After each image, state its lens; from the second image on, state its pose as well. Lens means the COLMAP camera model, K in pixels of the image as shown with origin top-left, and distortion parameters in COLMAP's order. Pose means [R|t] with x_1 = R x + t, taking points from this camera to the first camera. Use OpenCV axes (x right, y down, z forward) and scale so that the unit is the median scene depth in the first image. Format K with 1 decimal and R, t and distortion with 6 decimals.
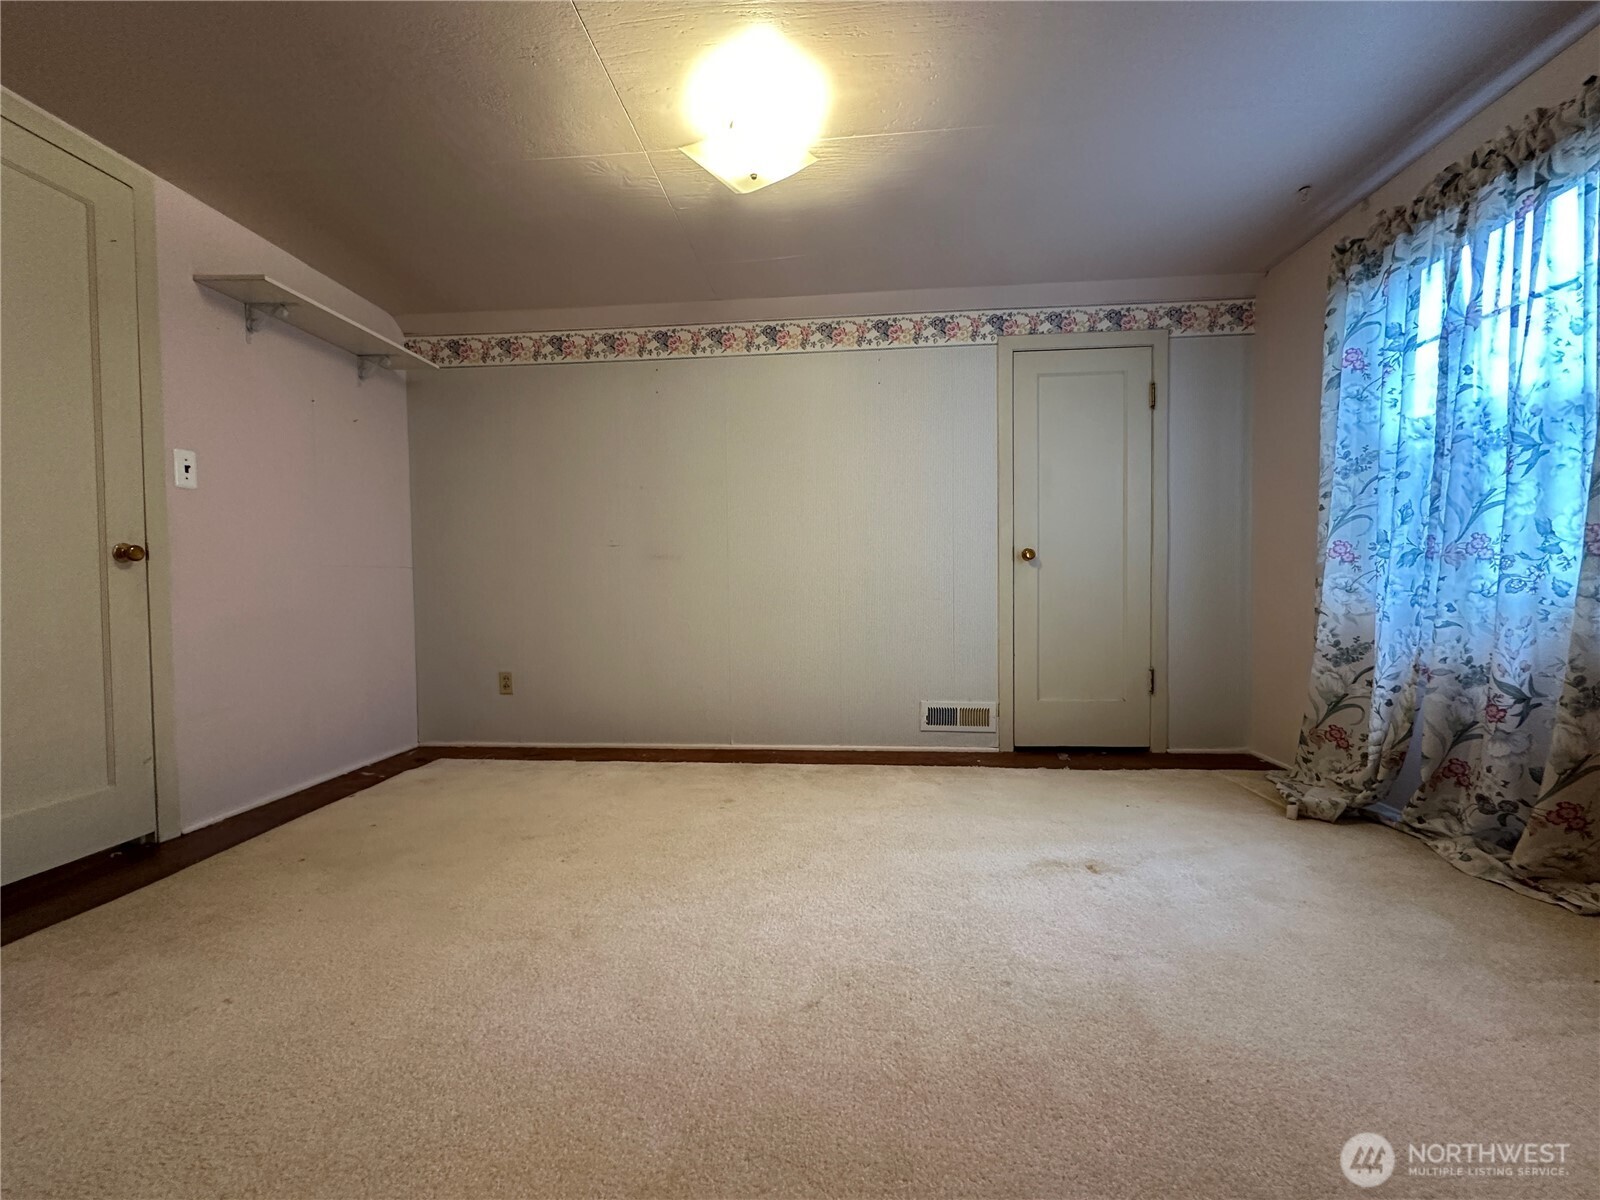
lens RADIAL K [[637.6, 0, 798.4], [0, 637.6, 602.6], [0, 0, 1]] dist [0.003580, 0.000483]
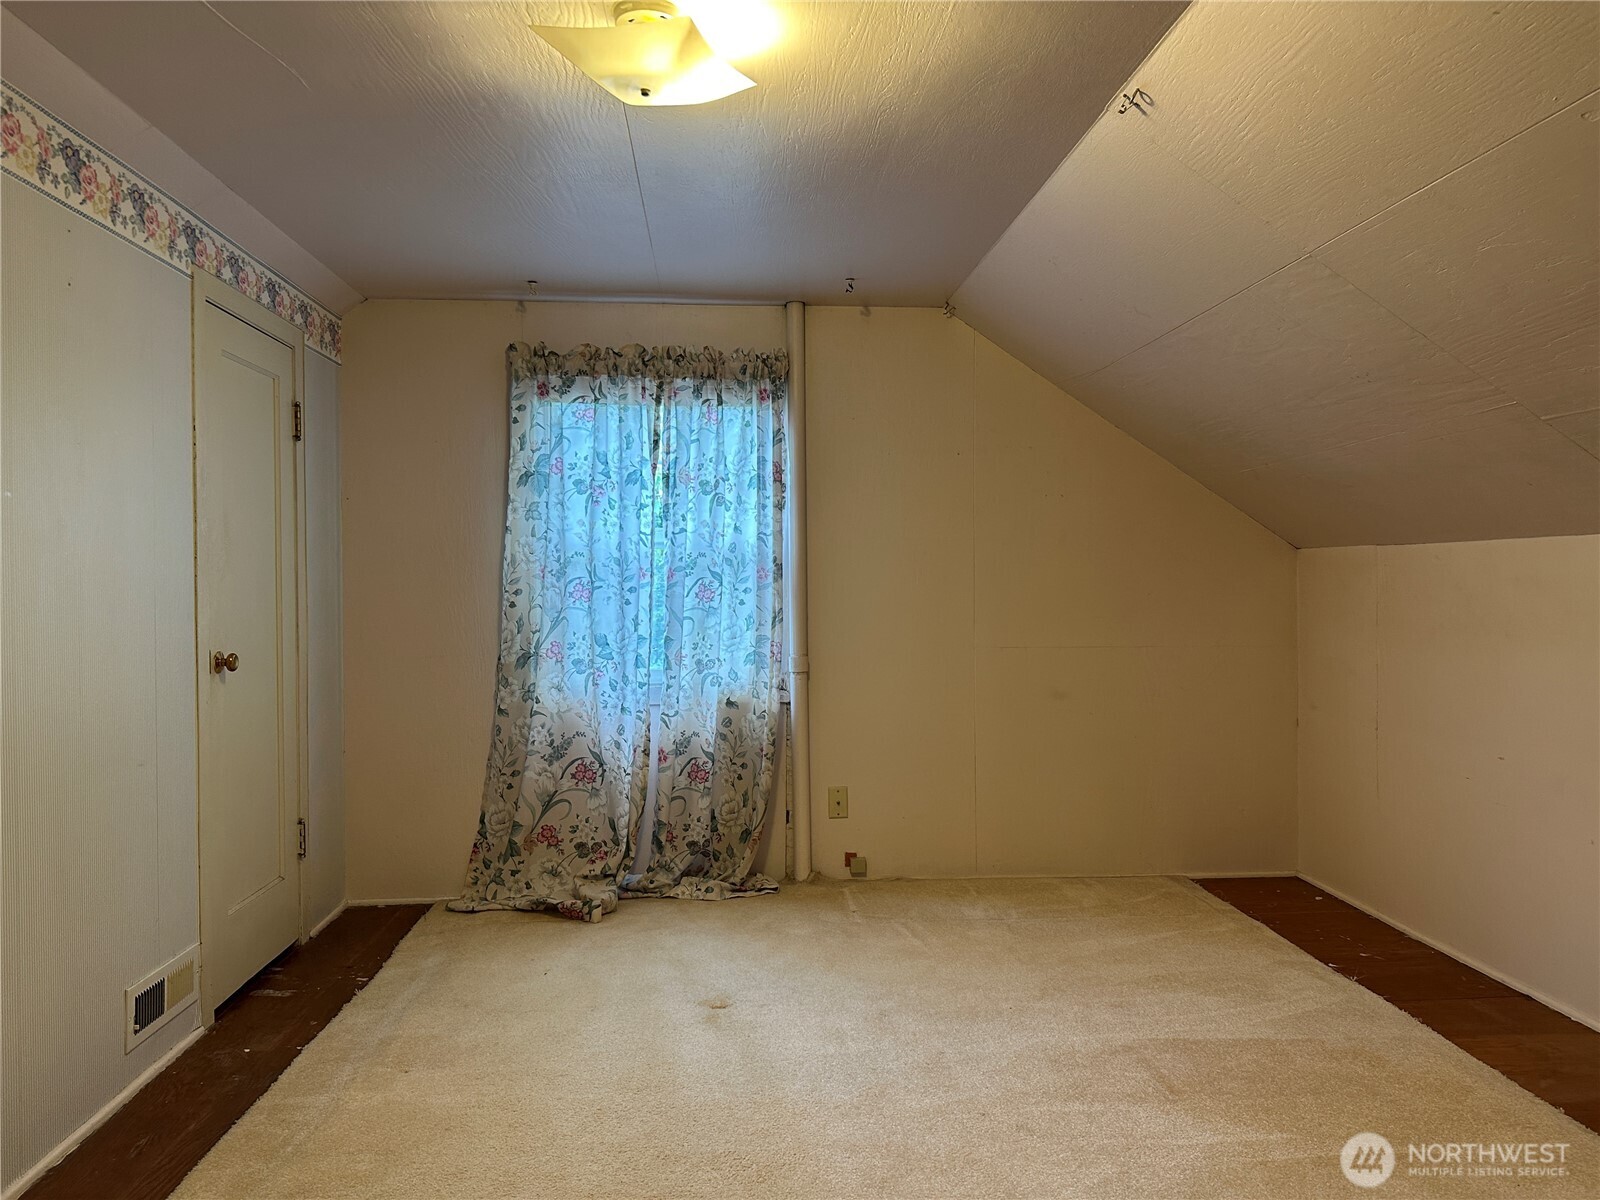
lens RADIAL K [[1119.6, 0, 799.3], [0, 1119.6, 596.7], [0, 0, 1]] dist [0.059762, -0.014924]
pose [[-0.147828, 0.003452, 0.989007, -0.973151], [0.042595, 0.999088, 0.002880, -0.154735], [-0.988095, 0.042552, -0.147840, 0.871286]]
